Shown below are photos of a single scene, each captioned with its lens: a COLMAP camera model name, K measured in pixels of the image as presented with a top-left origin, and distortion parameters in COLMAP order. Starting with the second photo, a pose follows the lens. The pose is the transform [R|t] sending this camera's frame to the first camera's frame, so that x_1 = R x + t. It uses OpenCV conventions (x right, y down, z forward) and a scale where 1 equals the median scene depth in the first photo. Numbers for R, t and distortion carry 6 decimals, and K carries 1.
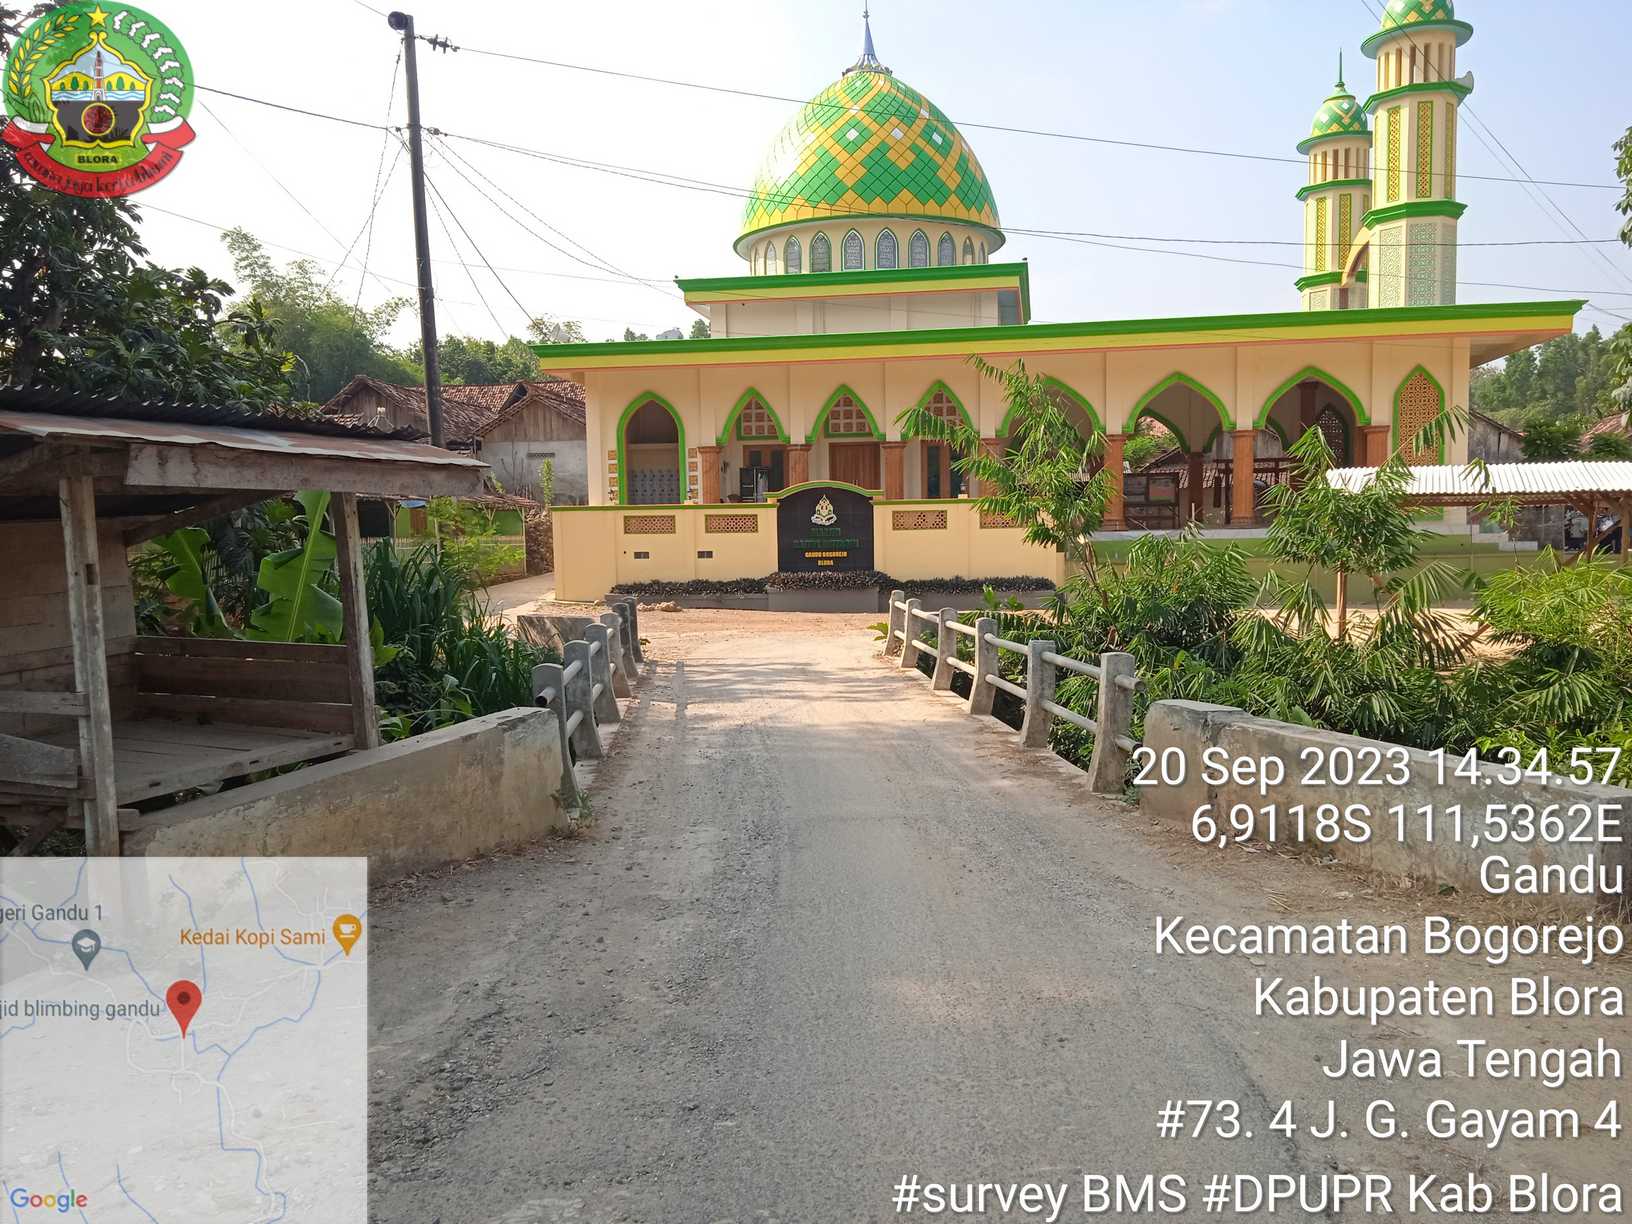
lens RADIAL K [[1338.8, 0, 796.1], [0, 1338.8, 640.4], [0, 0, 1]] dist [0.053521, -0.071260]
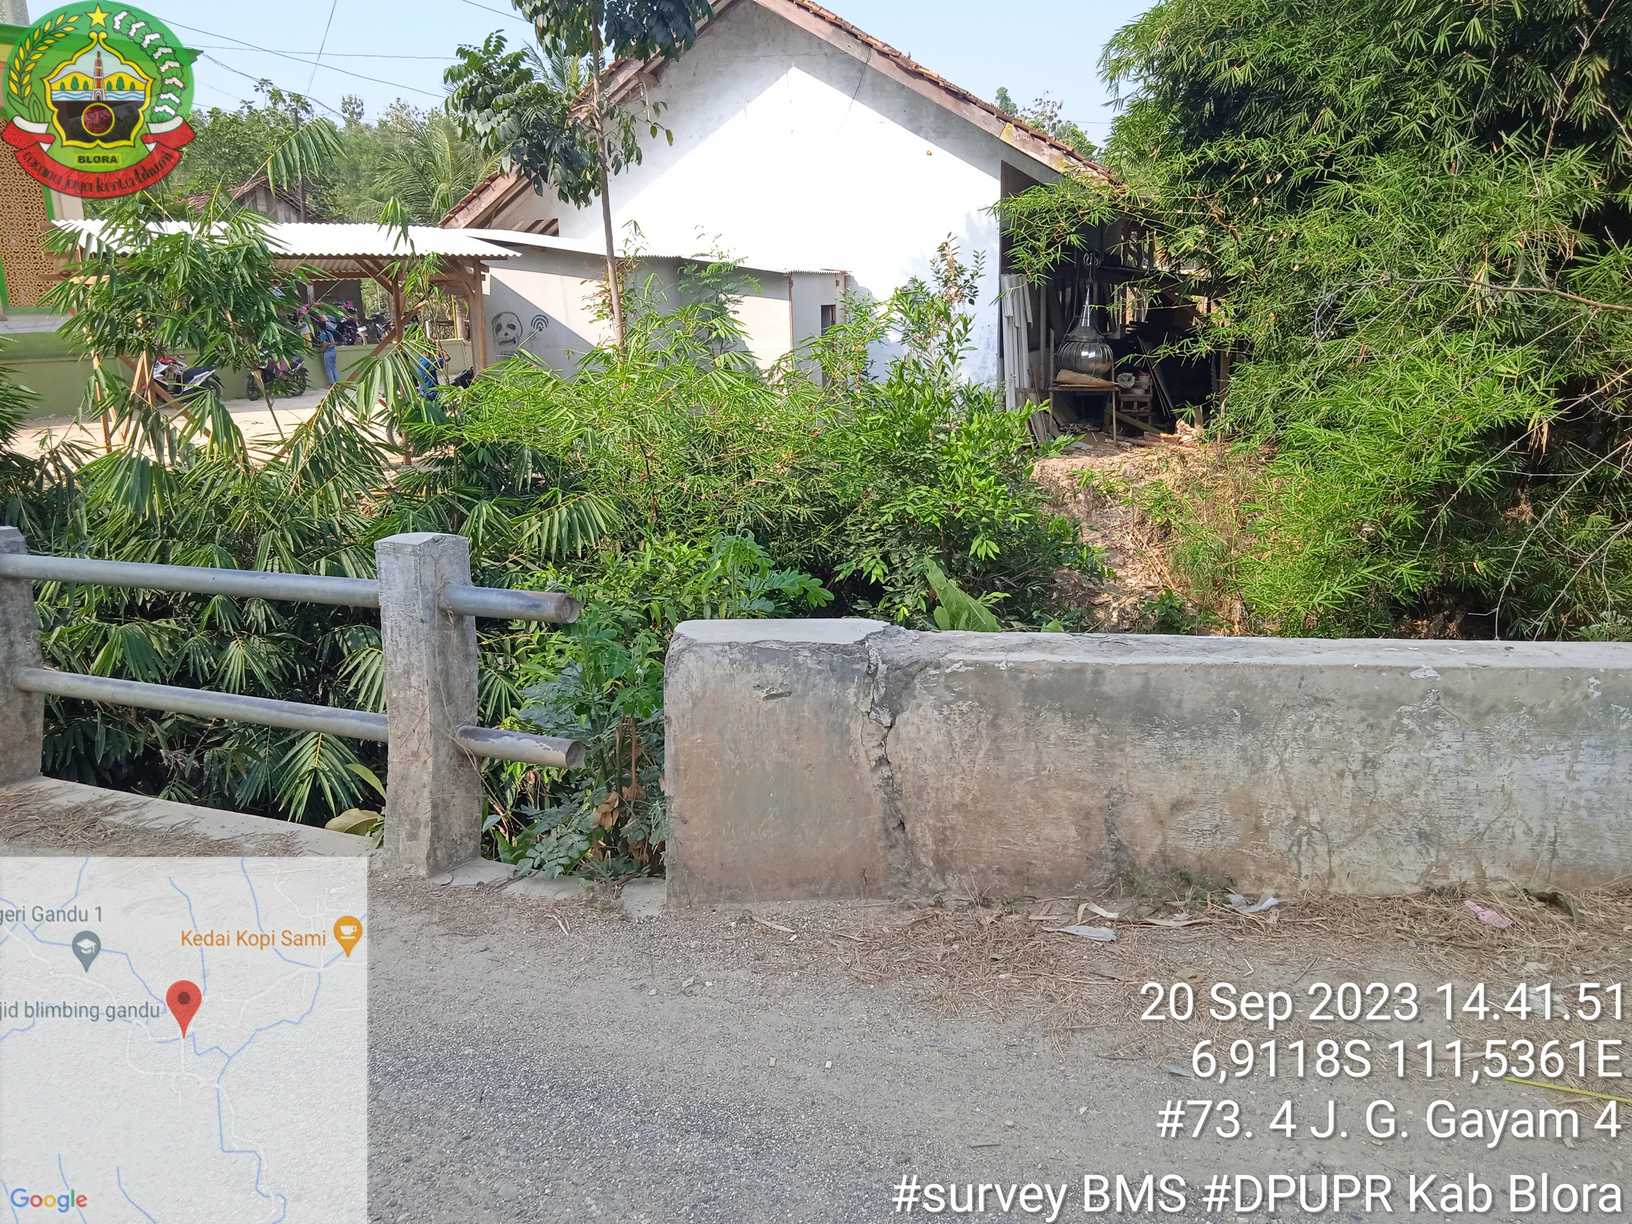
lens RADIAL K [[1338.8, 0, 811.7], [0, 1338.8, 614.3], [0, 0, 1]] dist [0.053521, -0.071260]
pose [[0.508695, -0.192916, 0.839055, -0.015467], [0.093167, 0.981184, 0.169110, -0.007776], [-0.855891, -0.007854, 0.517097, 0.208806]]
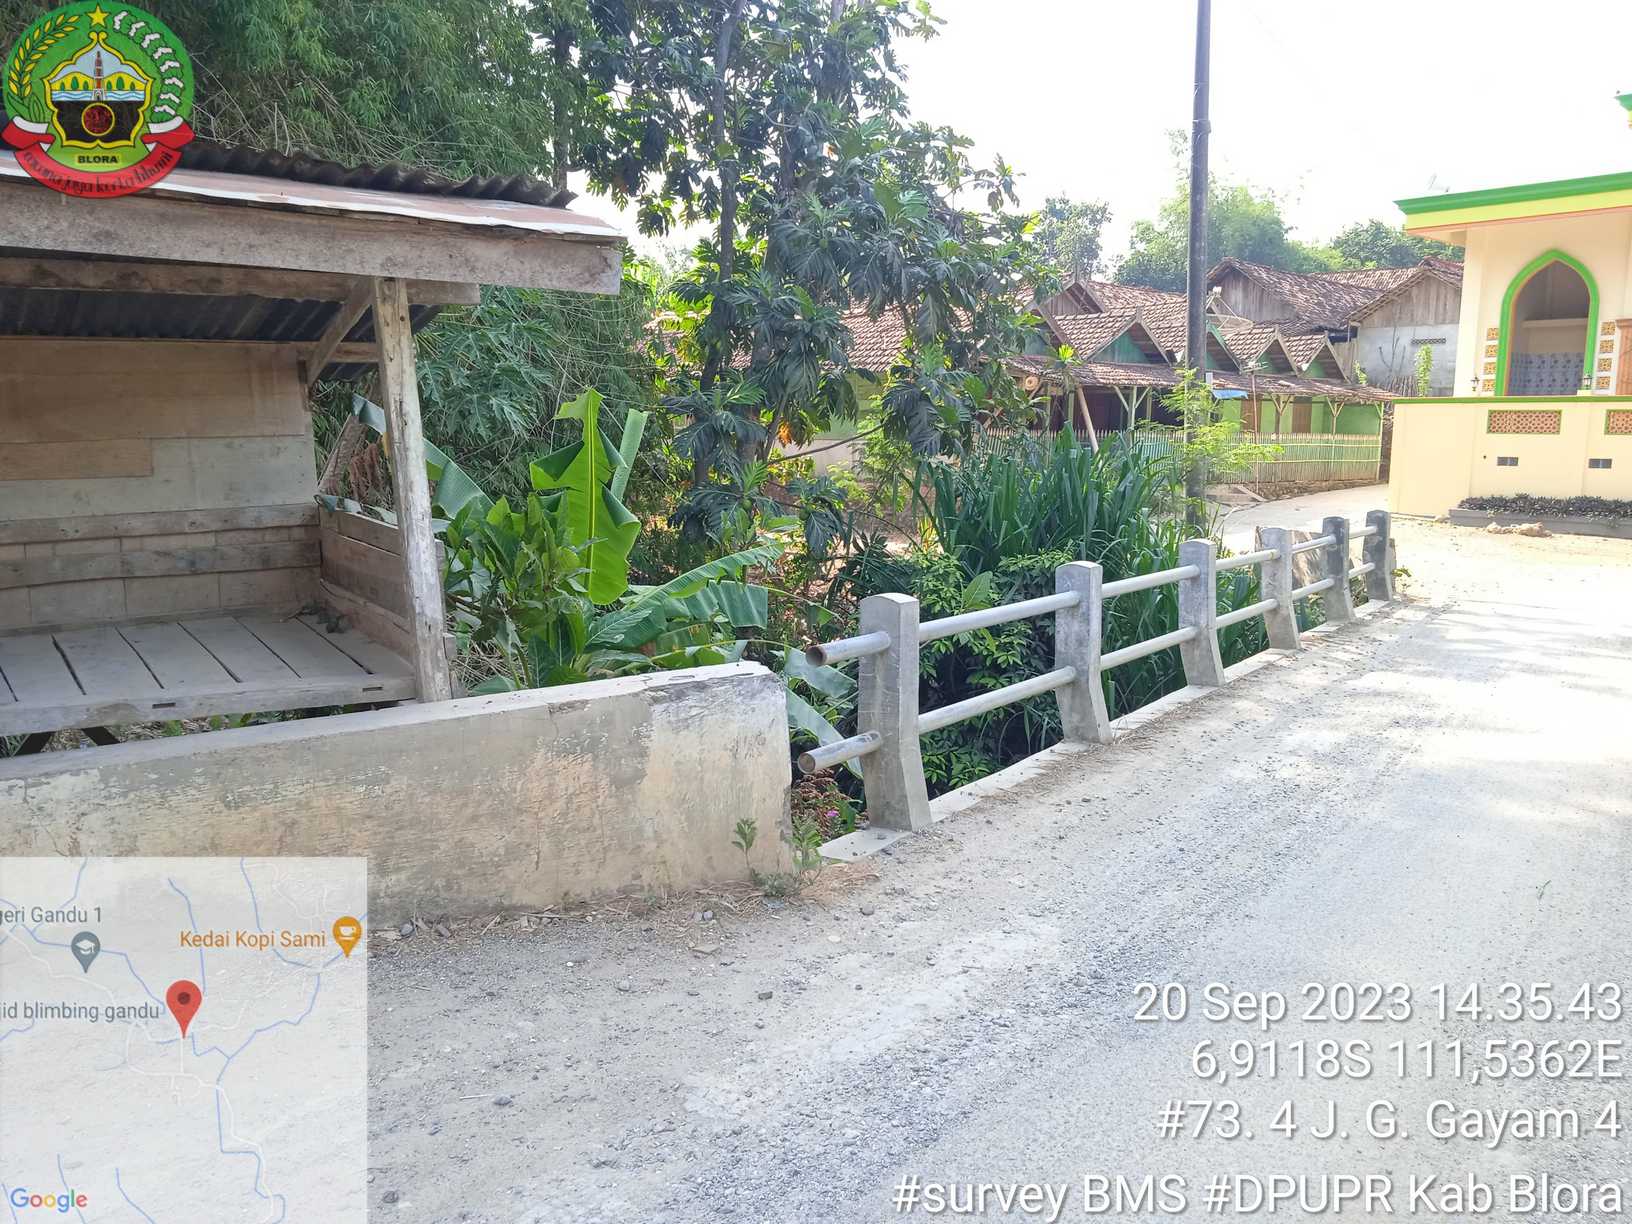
lens RADIAL K [[1338.8, 0, 809.3], [0, 1338.8, 624.5], [0, 0, 1]] dist [0.053521, -0.071260]
pose [[0.794685, 0.111567, -0.596682, 0.046965], [-0.076261, 0.993526, 0.084203, -0.005301], [0.602213, -0.021411, 0.798048, 0.146547]]
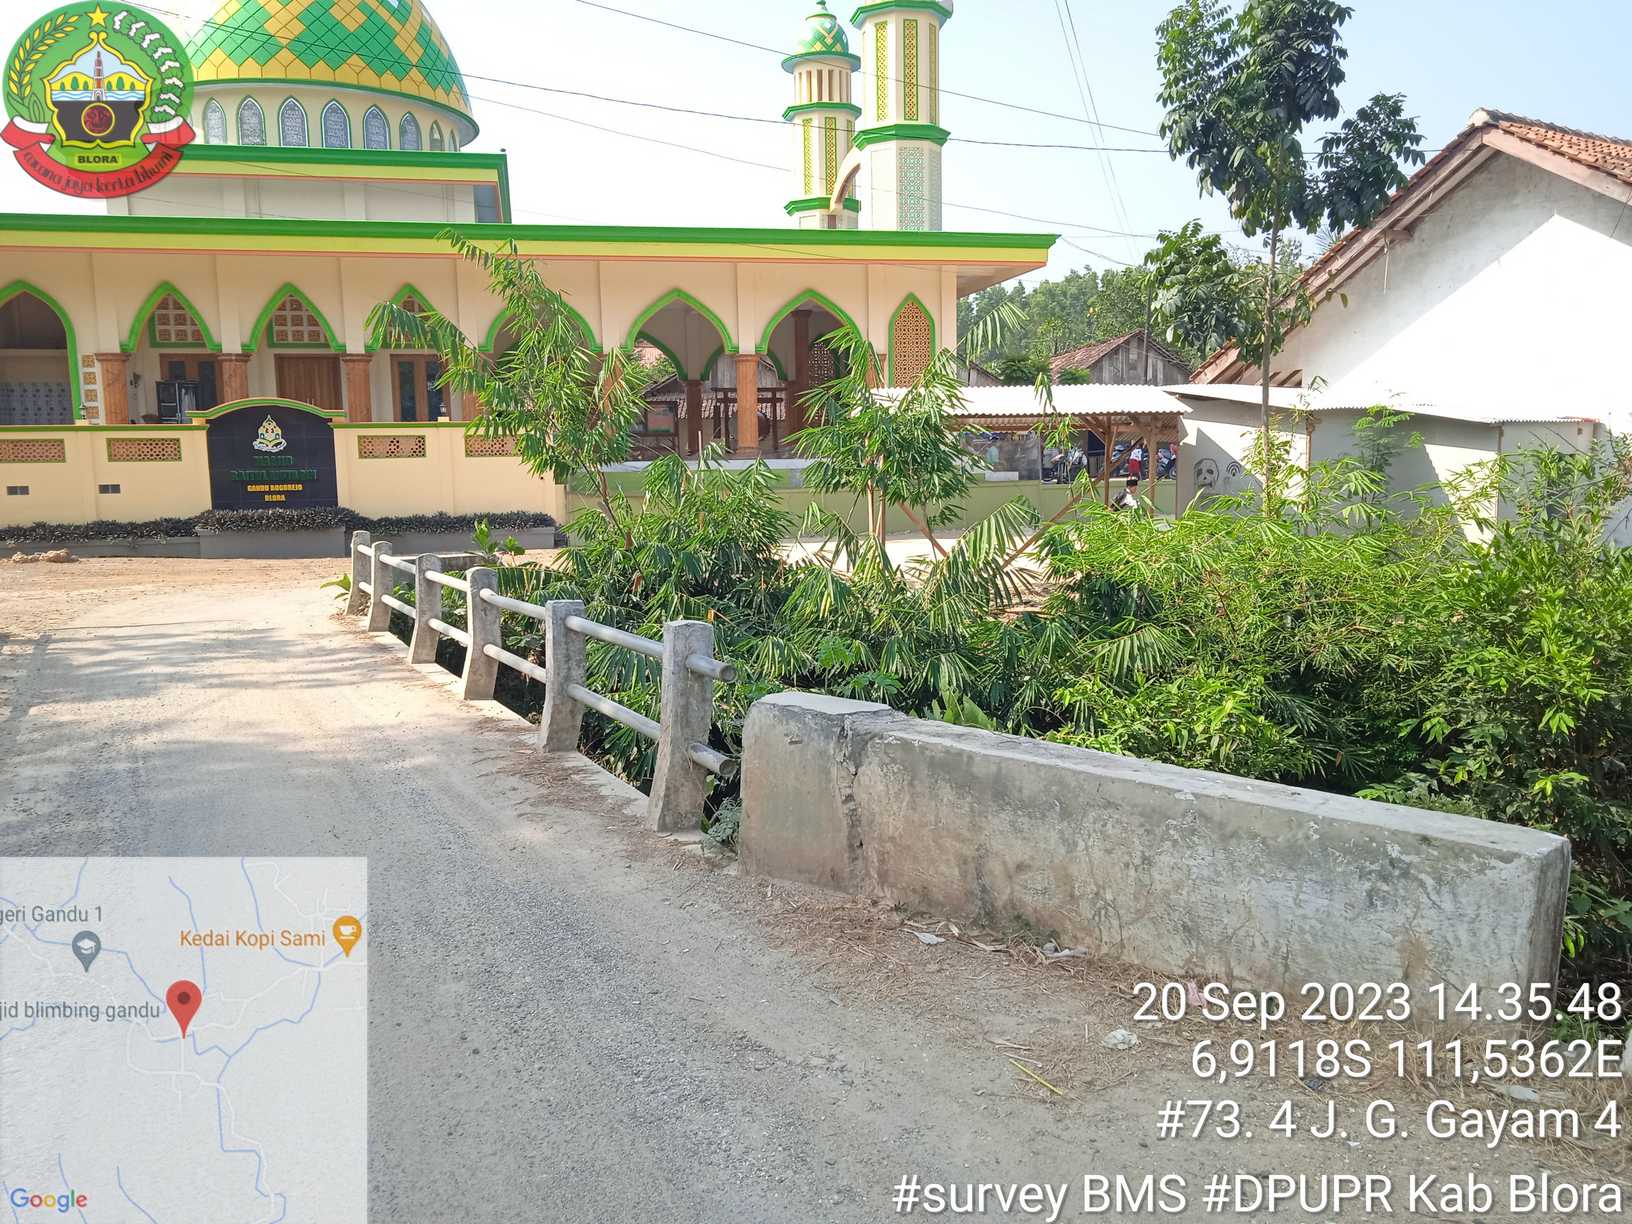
lens RADIAL K [[1338.8, 0, 823.4], [0, 1338.8, 620.5], [0, 0, 1]] dist [0.053521, -0.071260]
pose [[0.923268, -0.045312, 0.381476, 0.014608], [0.032704, 0.998685, 0.039472, -0.004615], [-0.382763, -0.023968, 0.923536, 0.109216]]
